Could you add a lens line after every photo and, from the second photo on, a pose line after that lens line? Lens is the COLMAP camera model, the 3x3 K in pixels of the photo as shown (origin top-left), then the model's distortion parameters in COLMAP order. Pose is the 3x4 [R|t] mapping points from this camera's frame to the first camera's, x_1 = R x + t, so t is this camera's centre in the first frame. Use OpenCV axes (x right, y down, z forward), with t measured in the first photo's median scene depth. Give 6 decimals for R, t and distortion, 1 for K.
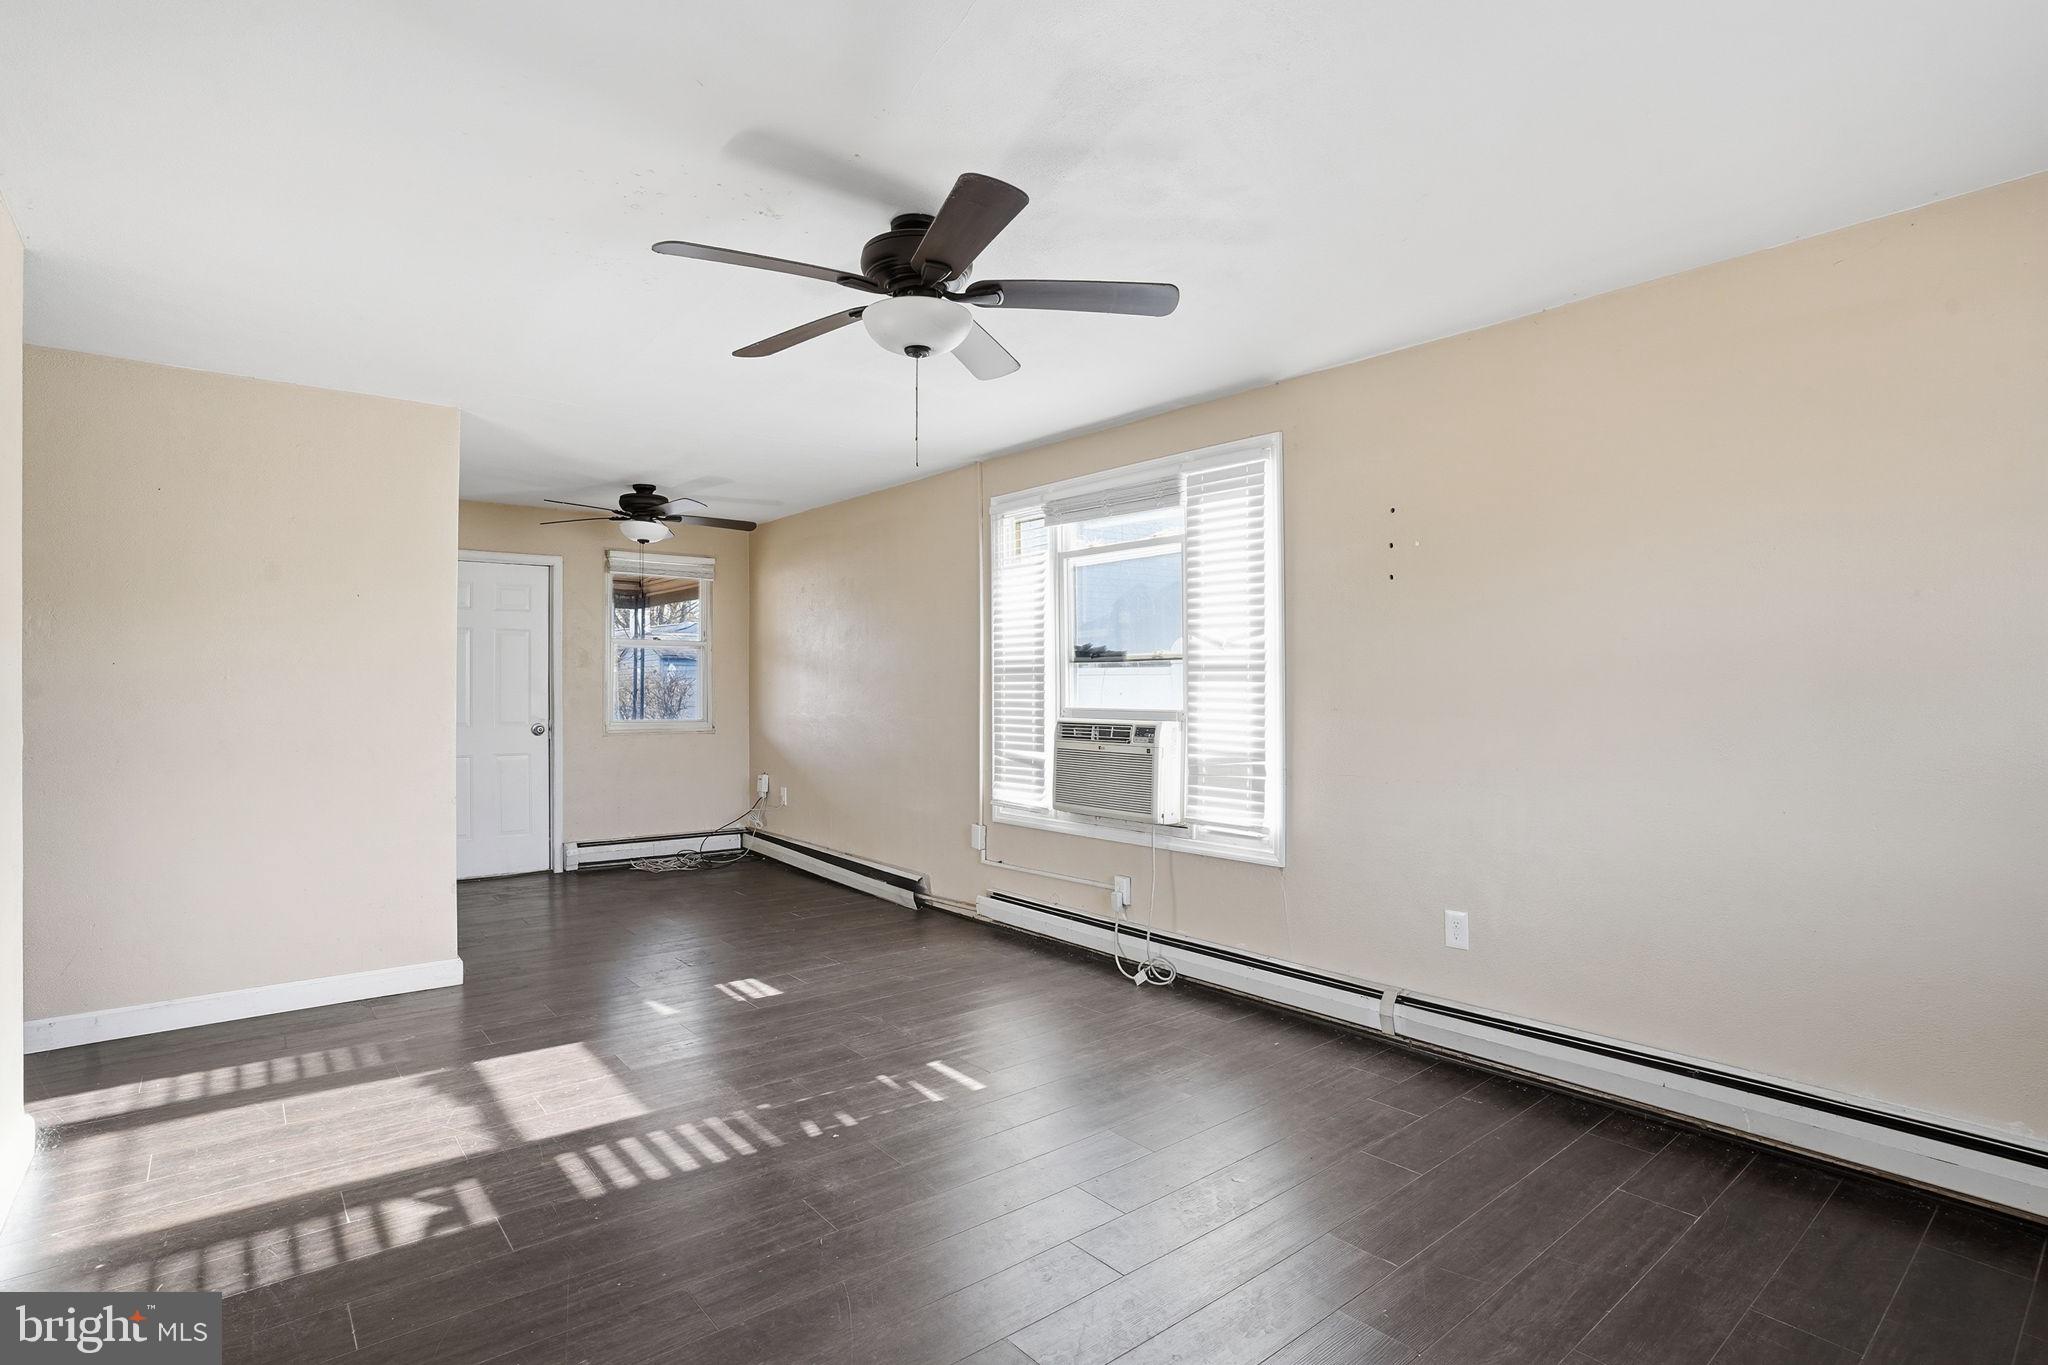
lens RADIAL K [[1014.1, 0, 1020.0], [0, 1014.1, 678.5], [0, 0, 1]] dist [-0.076924, 0.035702]
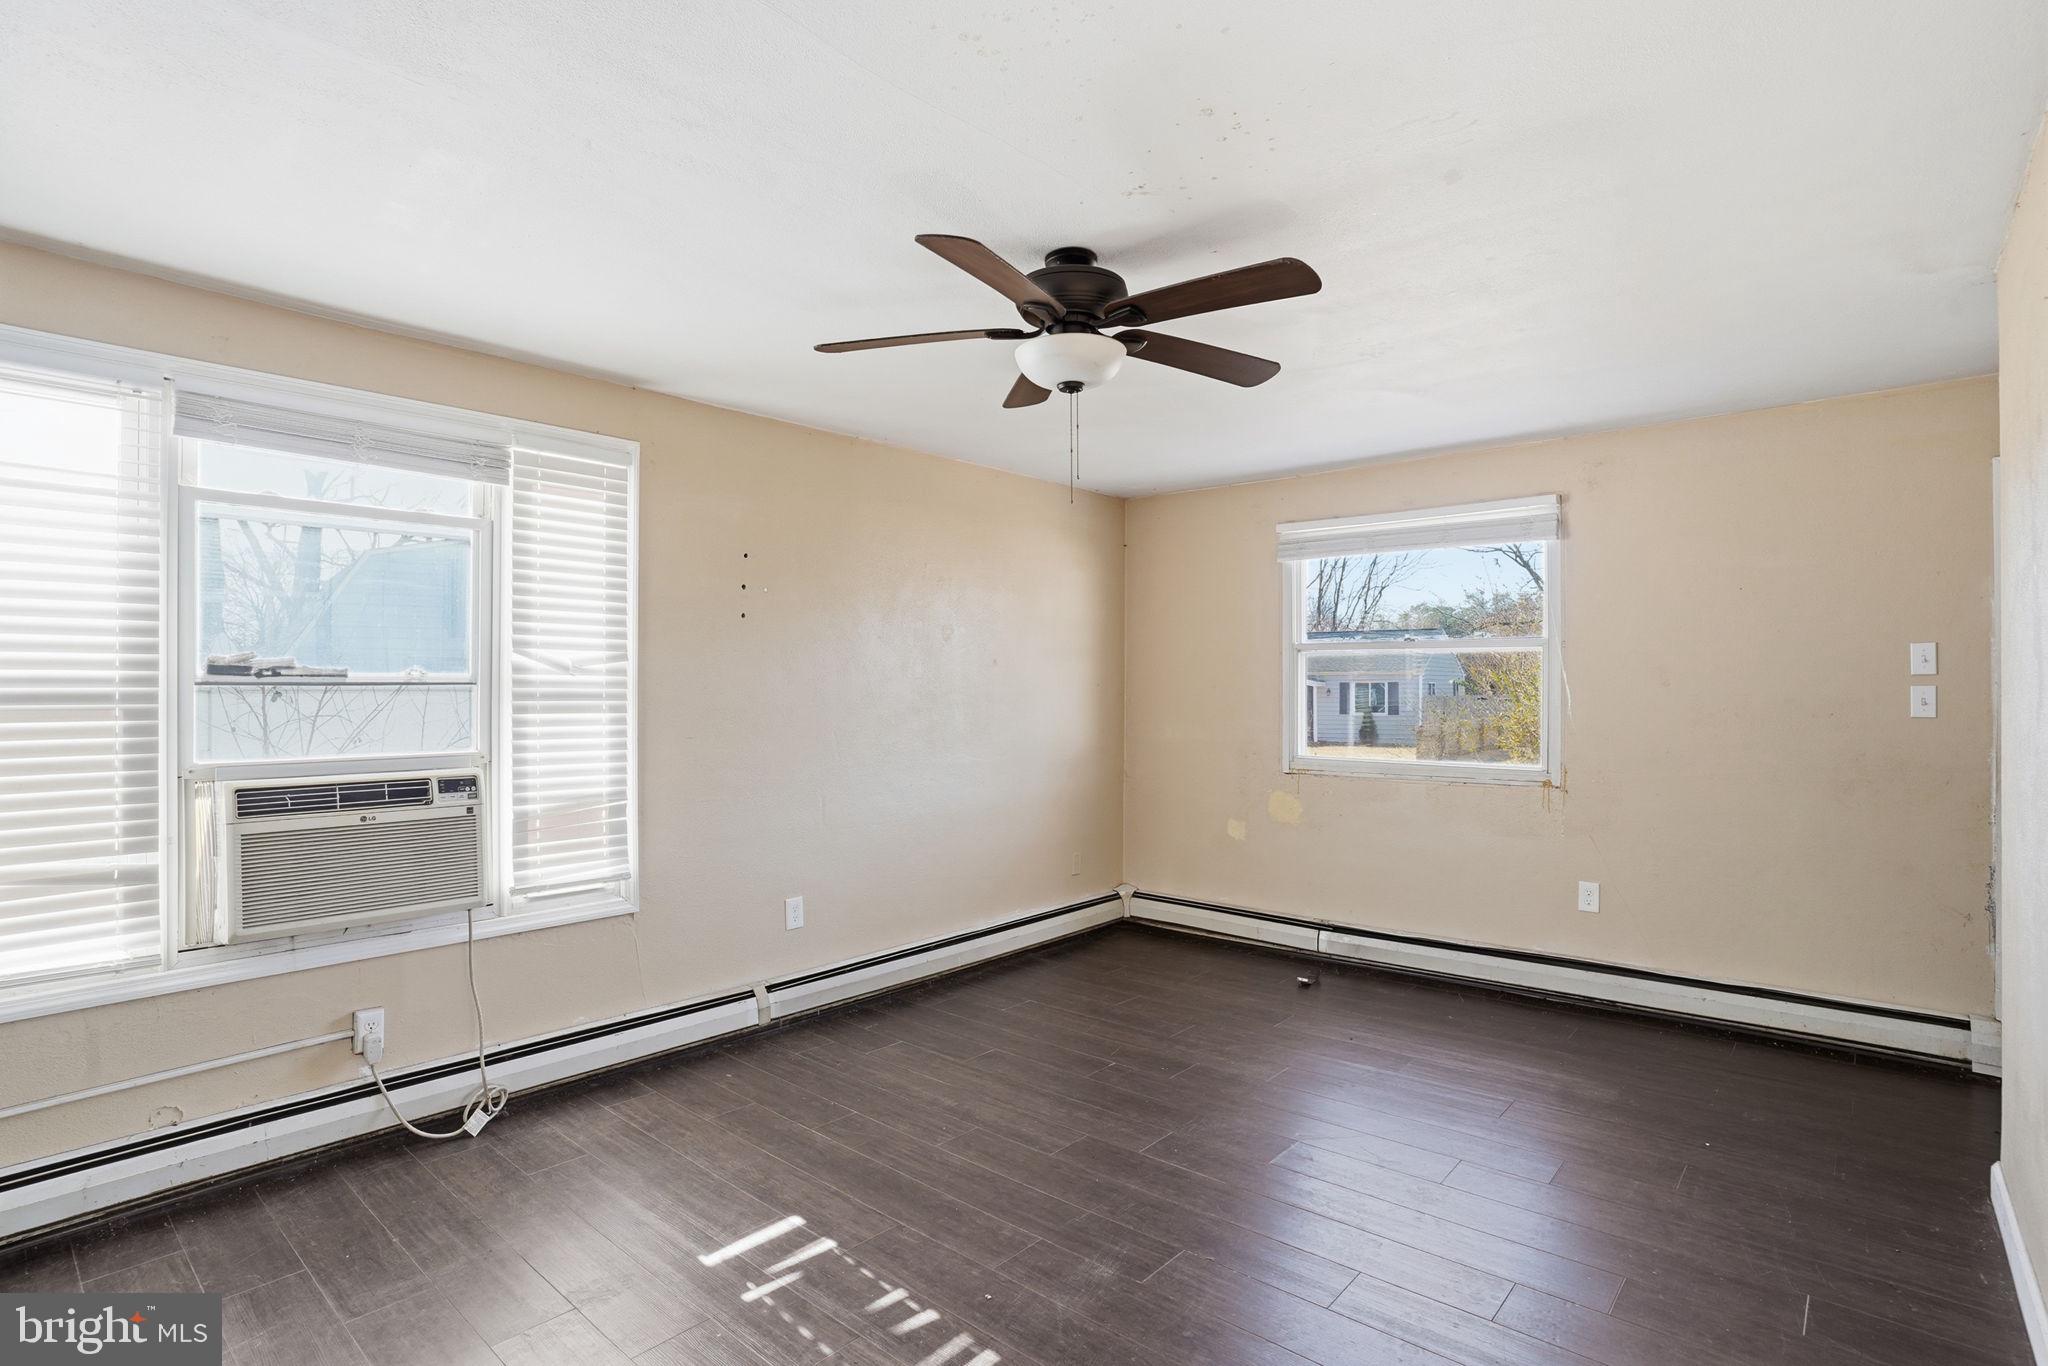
lens RADIAL K [[1014.1, 0, 1020.0], [0, 1014.1, 679.0], [0, 0, 1]] dist [-0.076924, 0.035702]
pose [[-0.163077, 0.010869, 0.986554, -0.687654], [-0.005270, 0.999915, -0.011887, -0.017517], [-0.986599, -0.007138, -0.163006, 0.778268]]
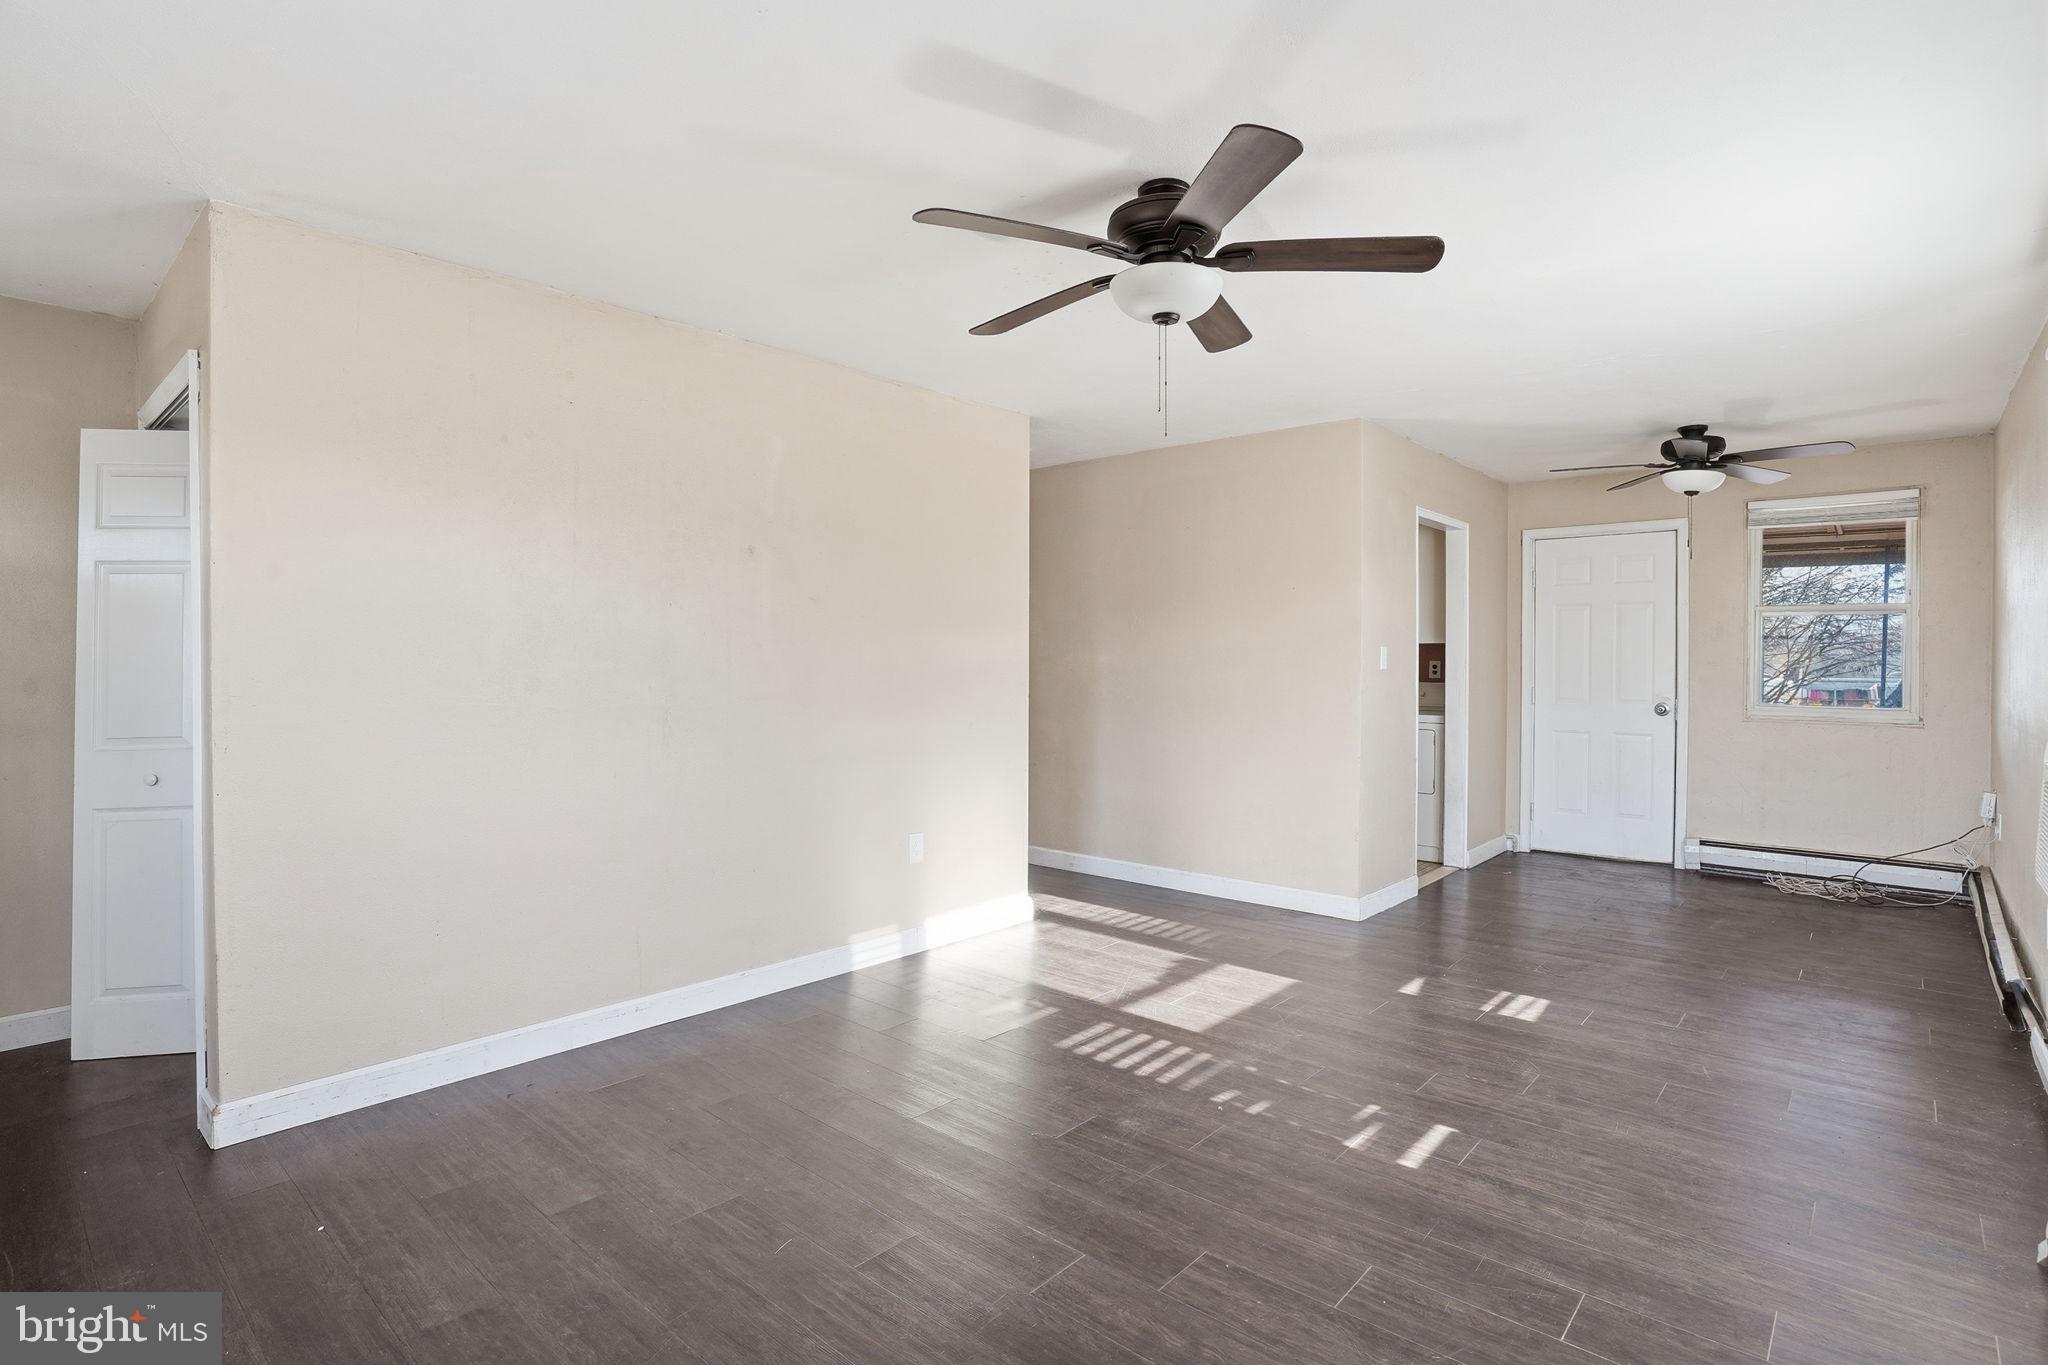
lens RADIAL K [[1014.1, 0, 1020.0], [0, 1014.1, 678.5], [0, 0, 1]] dist [-0.076924, 0.035702]
pose [[0.157666, 0.019435, -0.987301, 0.542445], [0.004778, 0.999780, 0.020443, 0.001777], [0.987481, -0.007941, 0.157539, 0.452946]]
